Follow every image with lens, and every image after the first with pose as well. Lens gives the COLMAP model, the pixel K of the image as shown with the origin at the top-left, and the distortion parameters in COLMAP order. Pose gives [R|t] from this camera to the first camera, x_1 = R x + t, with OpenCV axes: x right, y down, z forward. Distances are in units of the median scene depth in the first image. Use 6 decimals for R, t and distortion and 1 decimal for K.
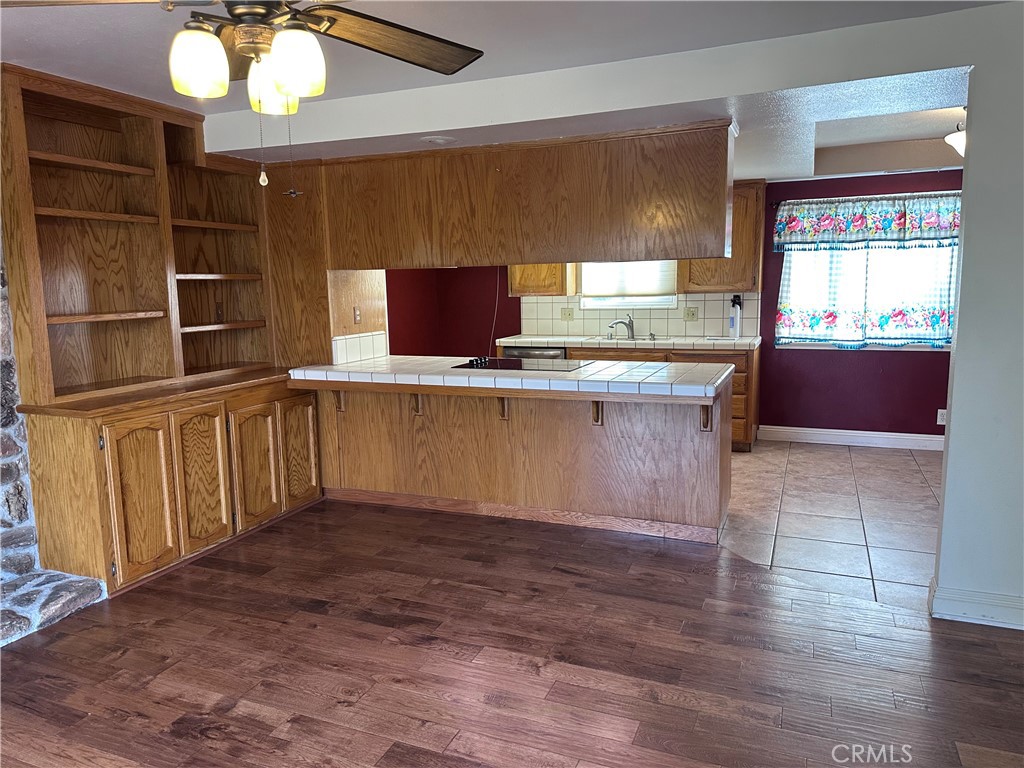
lens RADIAL K [[721.4, 0, 508.2], [0, 721.4, 386.9], [0, 0, 1]] dist [0.094890, -0.119745]
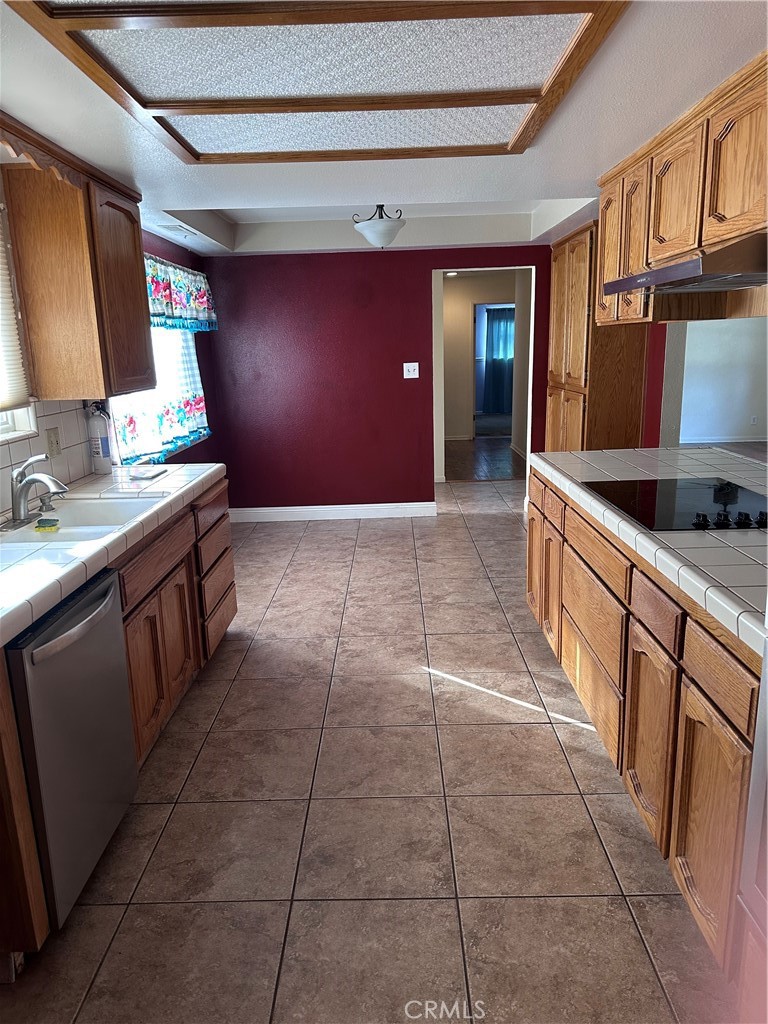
lens RADIAL K [[721.4, 0, 384.0], [0, 721.4, 512.0], [0, 0, 1]] dist [0.094890, -0.119745]
pose [[-0.385587, -0.173331, 0.906244, -0.308774], [0.171831, 0.951523, 0.255102, -0.158309], [-0.906530, 0.254085, -0.337111, 1.082614]]
